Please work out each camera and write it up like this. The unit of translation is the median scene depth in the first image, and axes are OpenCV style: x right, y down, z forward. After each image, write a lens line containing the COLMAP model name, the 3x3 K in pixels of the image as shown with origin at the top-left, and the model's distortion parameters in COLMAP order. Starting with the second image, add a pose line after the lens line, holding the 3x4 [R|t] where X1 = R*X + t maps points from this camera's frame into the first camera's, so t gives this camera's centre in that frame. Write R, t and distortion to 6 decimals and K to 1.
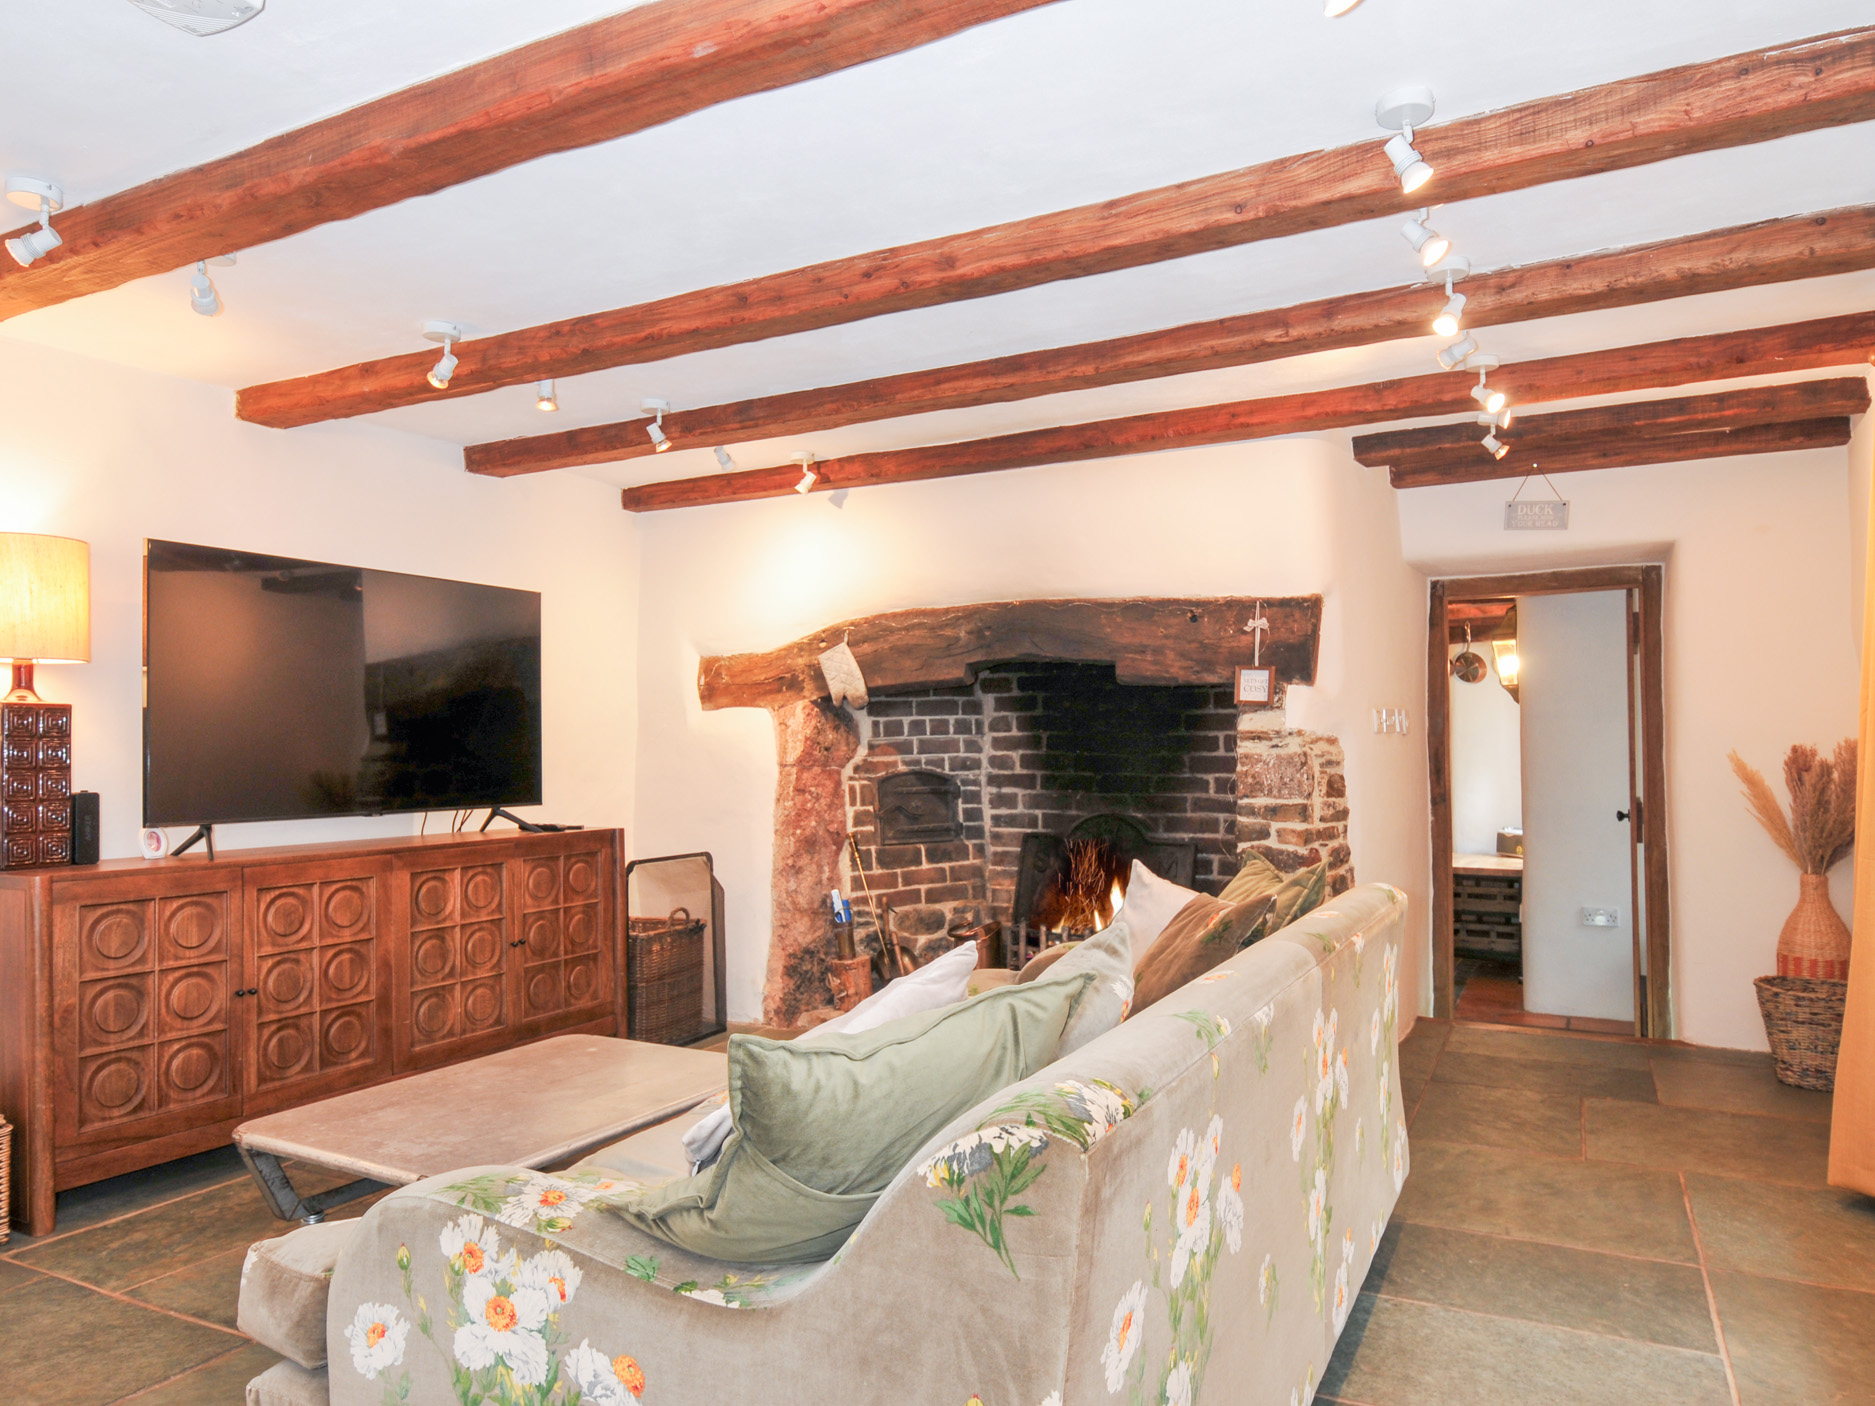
lens RADIAL K [[1246.4, 0, 938.7], [0, 1246.4, 729.1], [0, 0, 1]] dist [0.038792, -0.031617]
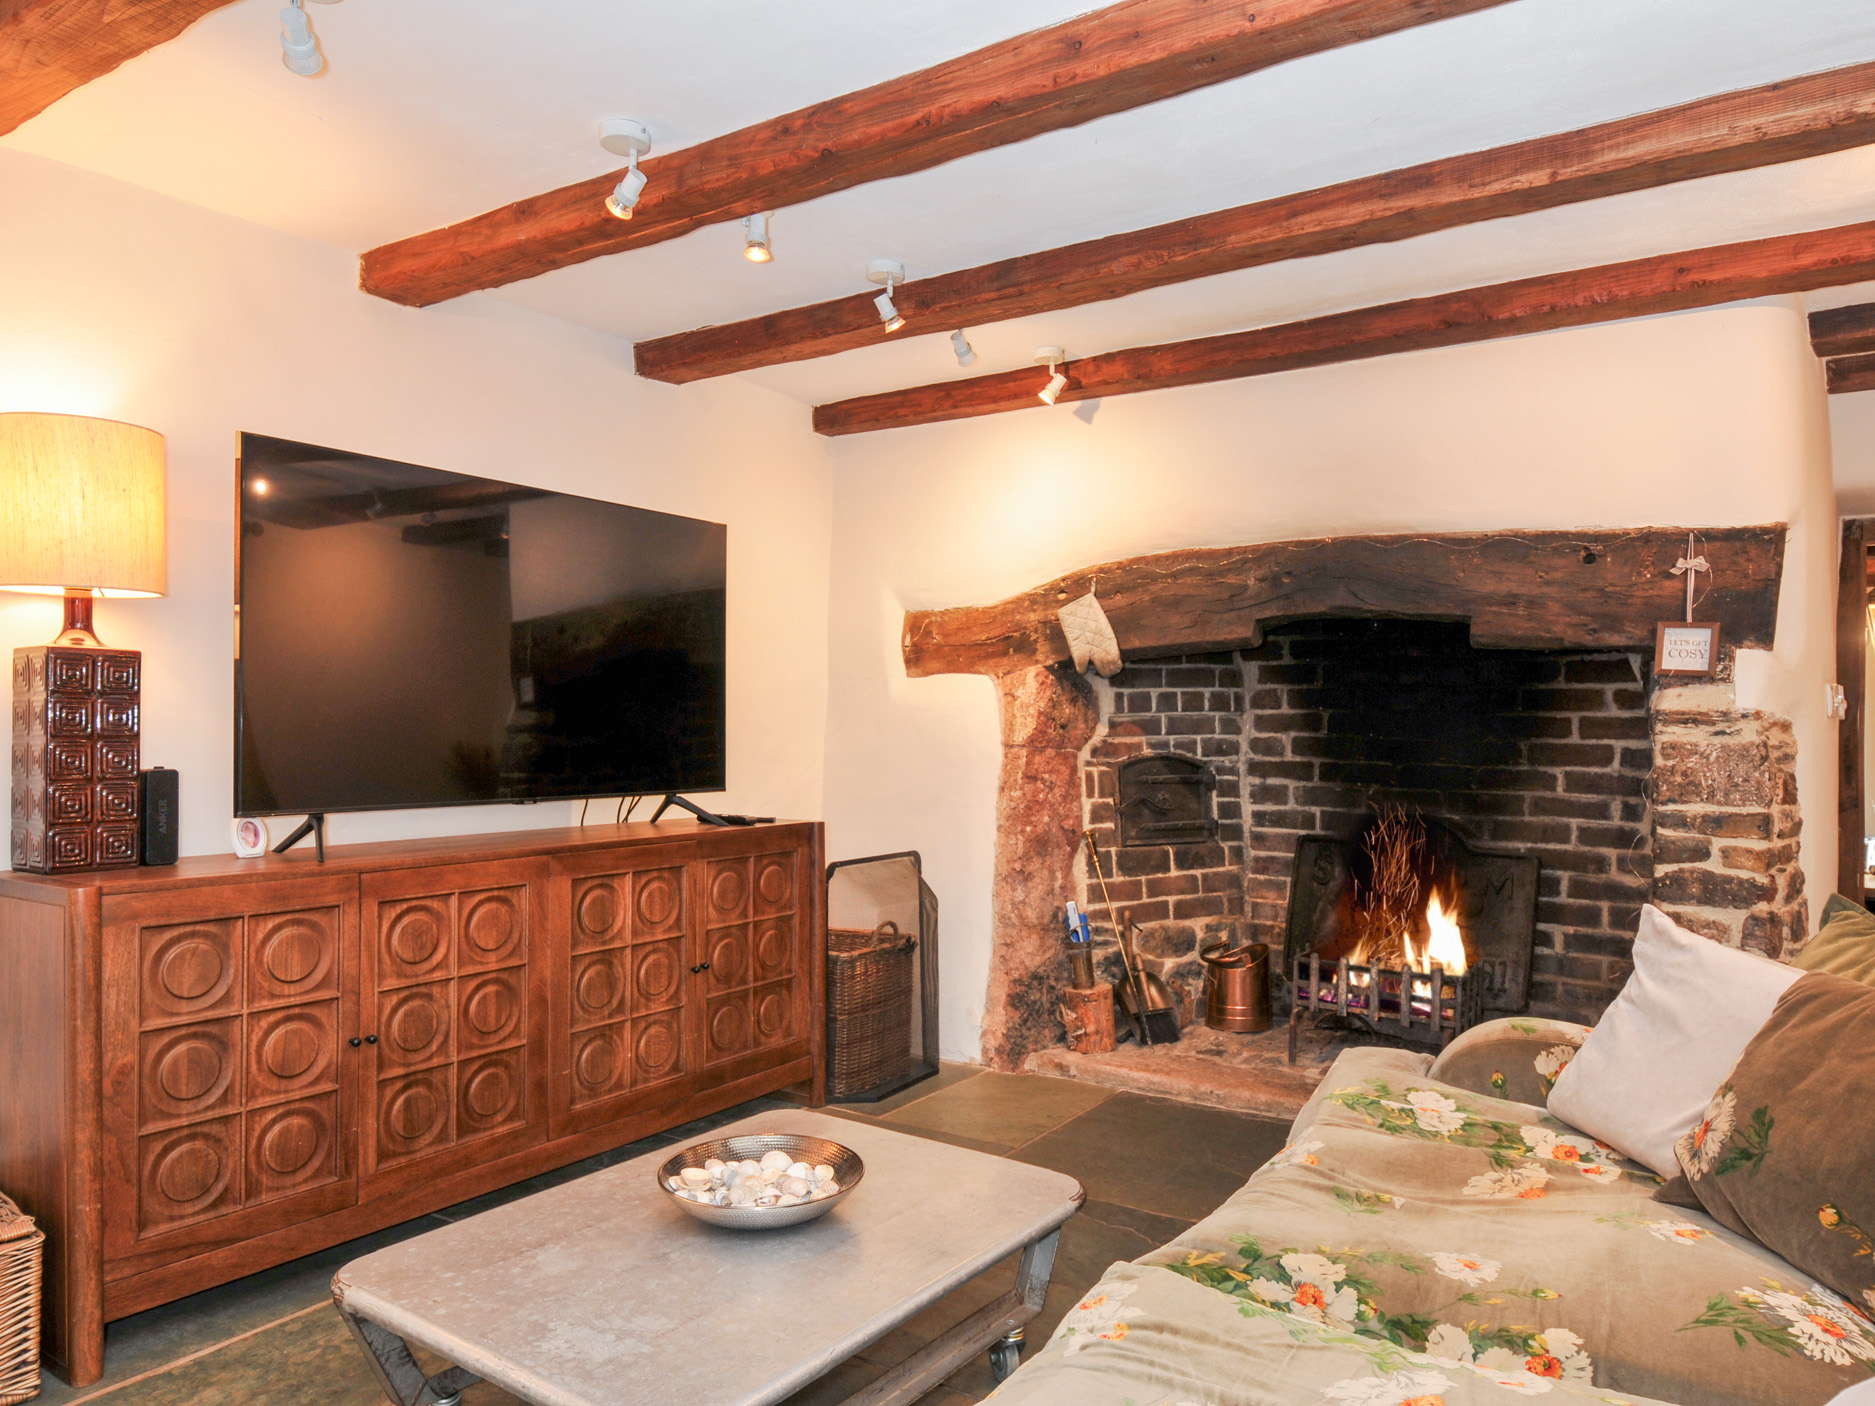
lens RADIAL K [[1246.4, 0, 938.7], [0, 1246.4, 729.1], [0, 0, 1]] dist [0.038792, -0.031617]
pose [[0.995428, 0.016180, -0.094132, -0.111238], [-0.014460, 0.999716, 0.018922, 0.004118], [0.094412, -0.017475, 0.995380, 0.227981]]
